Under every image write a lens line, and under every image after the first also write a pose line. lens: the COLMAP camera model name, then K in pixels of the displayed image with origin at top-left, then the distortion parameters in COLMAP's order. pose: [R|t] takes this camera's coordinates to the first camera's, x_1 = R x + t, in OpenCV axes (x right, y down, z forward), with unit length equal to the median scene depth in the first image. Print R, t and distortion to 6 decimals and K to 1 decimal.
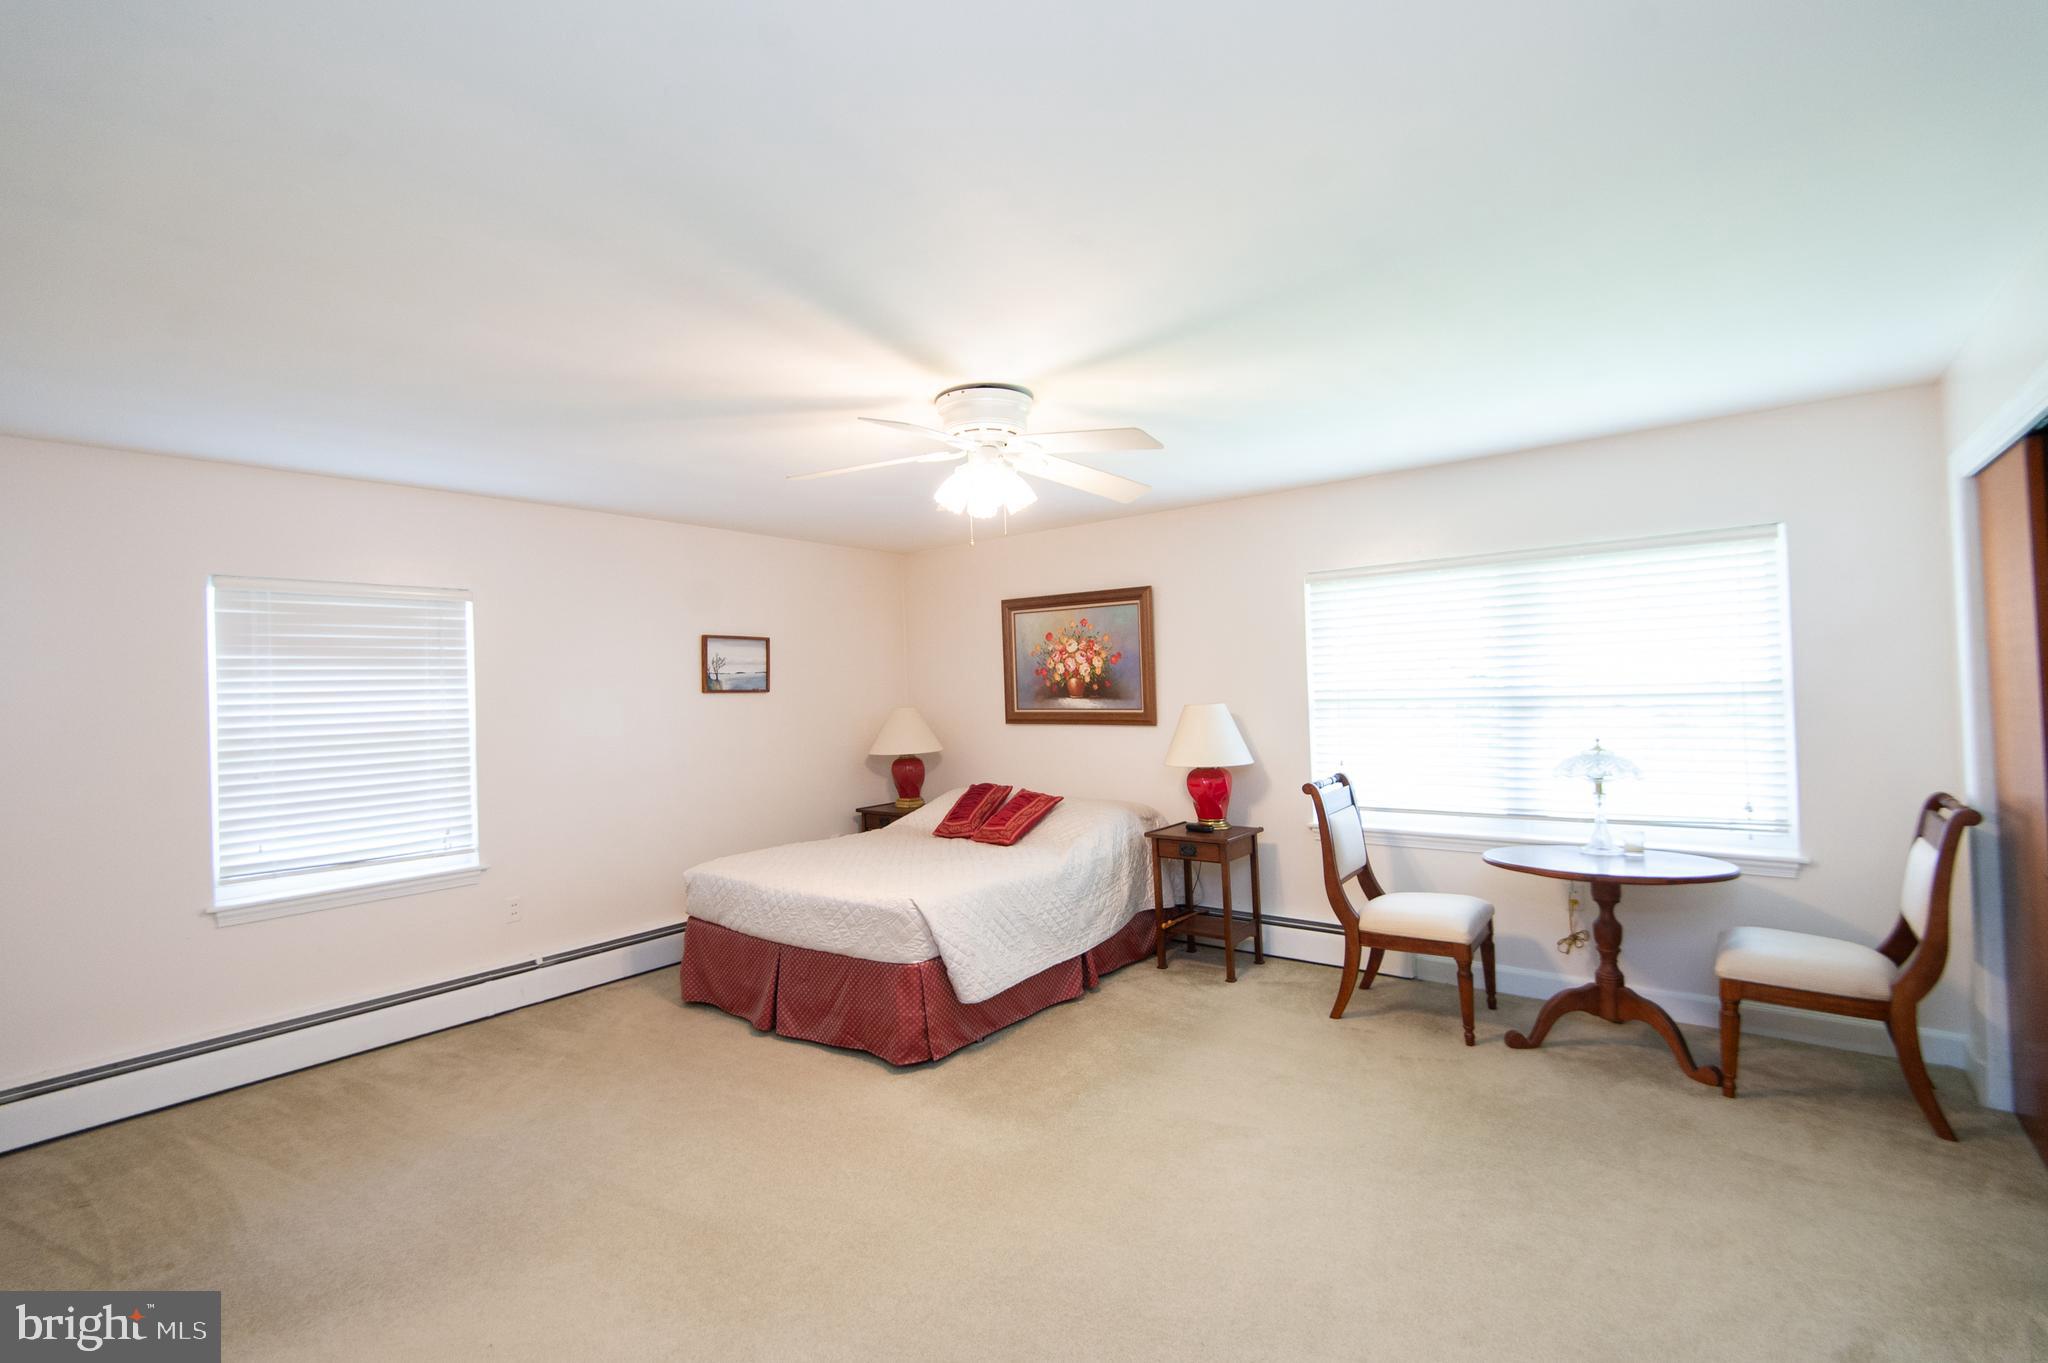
lens RADIAL K [[908.7, 0, 1032.4], [0, 908.7, 674.0], [0, 0, 1]] dist [0.037513, -0.027347]
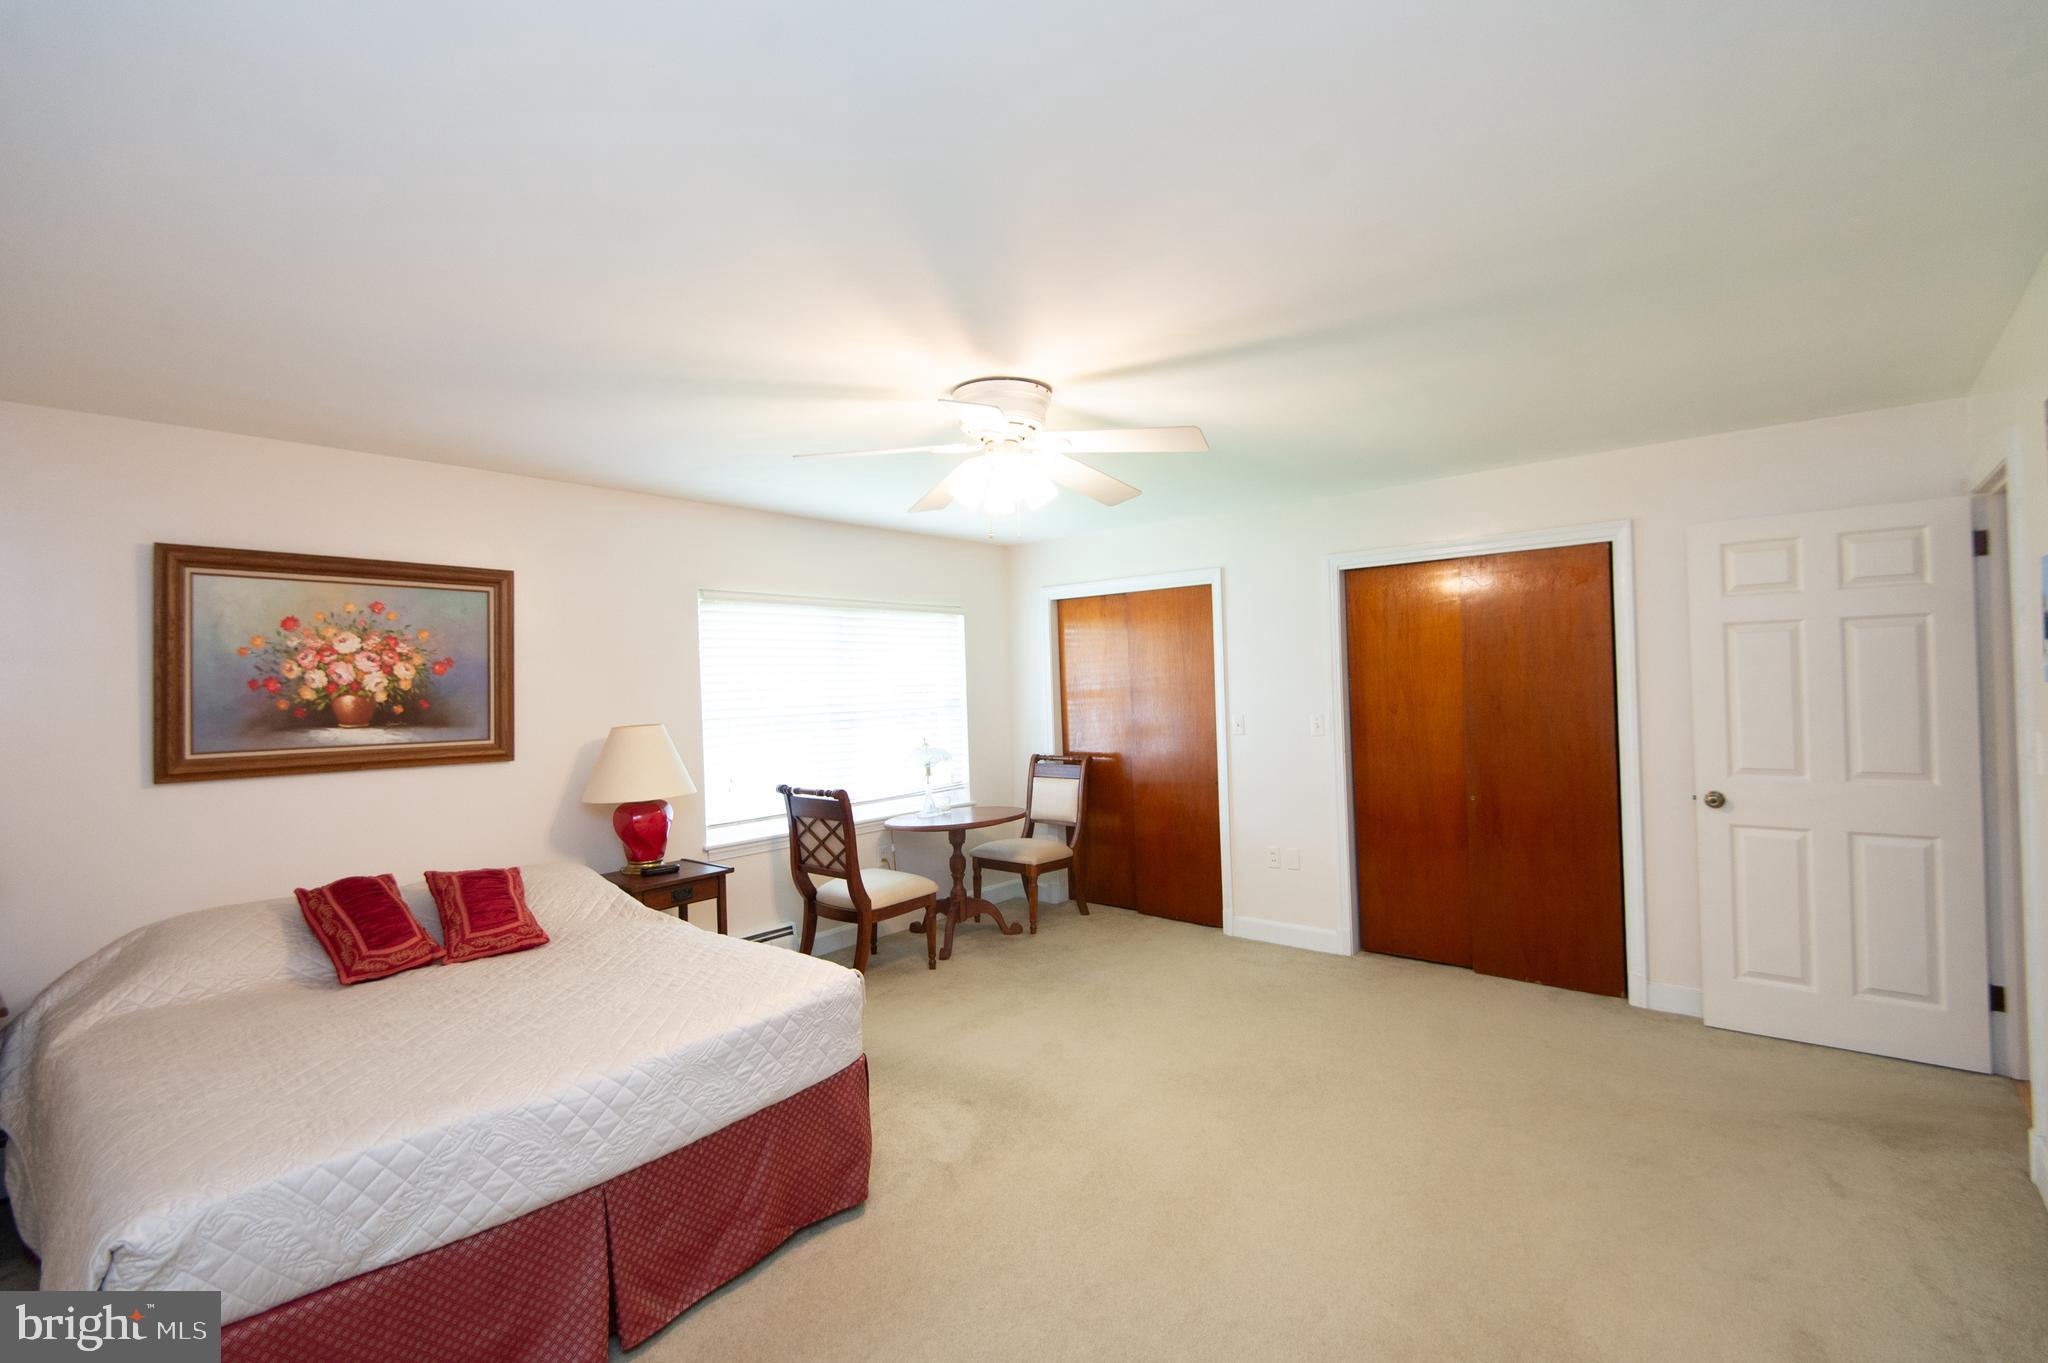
lens RADIAL K [[908.7, 0, 1032.4], [0, 908.7, 674.0], [0, 0, 1]] dist [0.037513, -0.027347]
pose [[0.054466, 0.044027, 0.997545, -0.562542], [0.014575, 0.998886, -0.044882, 0.025301], [-0.998409, 0.016984, 0.053763, 0.515417]]
